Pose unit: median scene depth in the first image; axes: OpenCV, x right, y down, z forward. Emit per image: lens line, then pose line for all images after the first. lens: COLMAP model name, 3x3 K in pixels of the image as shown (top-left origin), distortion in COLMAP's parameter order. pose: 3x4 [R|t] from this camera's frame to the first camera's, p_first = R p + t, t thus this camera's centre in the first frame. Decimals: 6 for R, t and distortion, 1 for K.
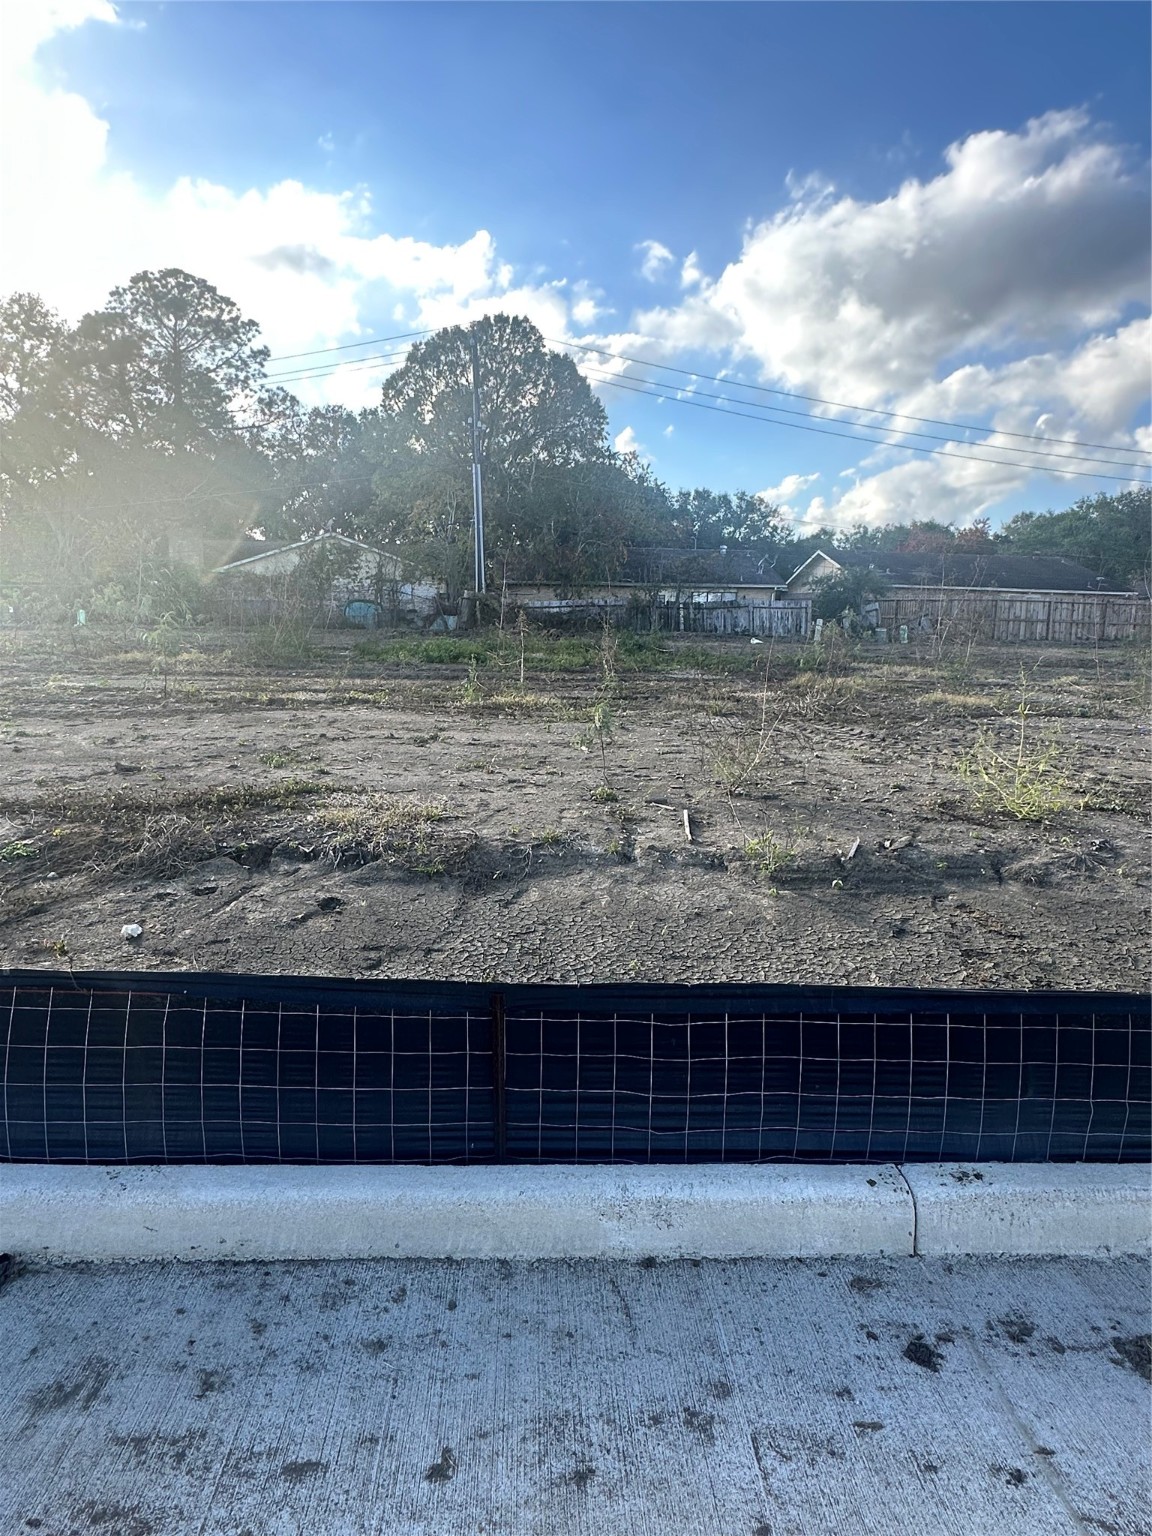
lens RADIAL K [[880.2, 0, 576.5], [0, 880.2, 767.4], [0, 0, 1]] dist [-0.006606, -0.000050]
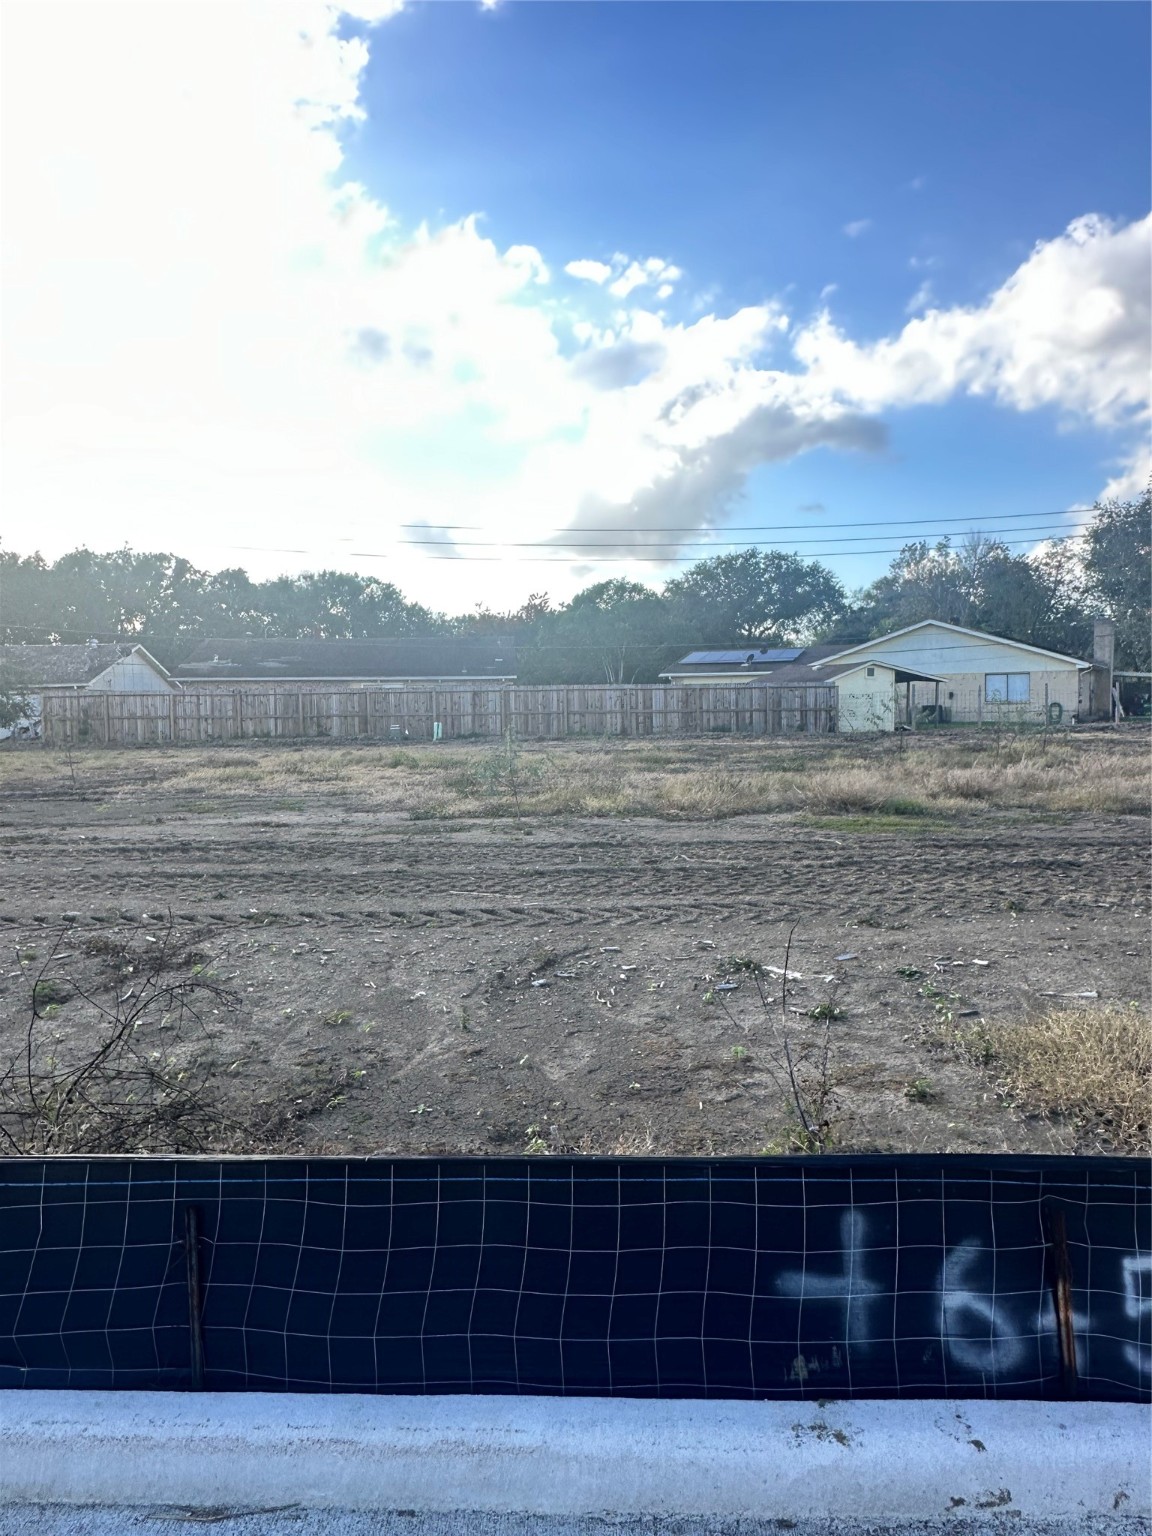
lens RADIAL K [[1065.9, 0, 575.7], [0, 1065.9, 769.5], [0, 0, 1]] dist [-0.002563, -0.026465]
pose [[0.996170, -0.029156, -0.082433, 1.018440], [0.019539, 0.993156, -0.115151, 0.014509], [0.085227, 0.113100, 0.989922, -0.007076]]
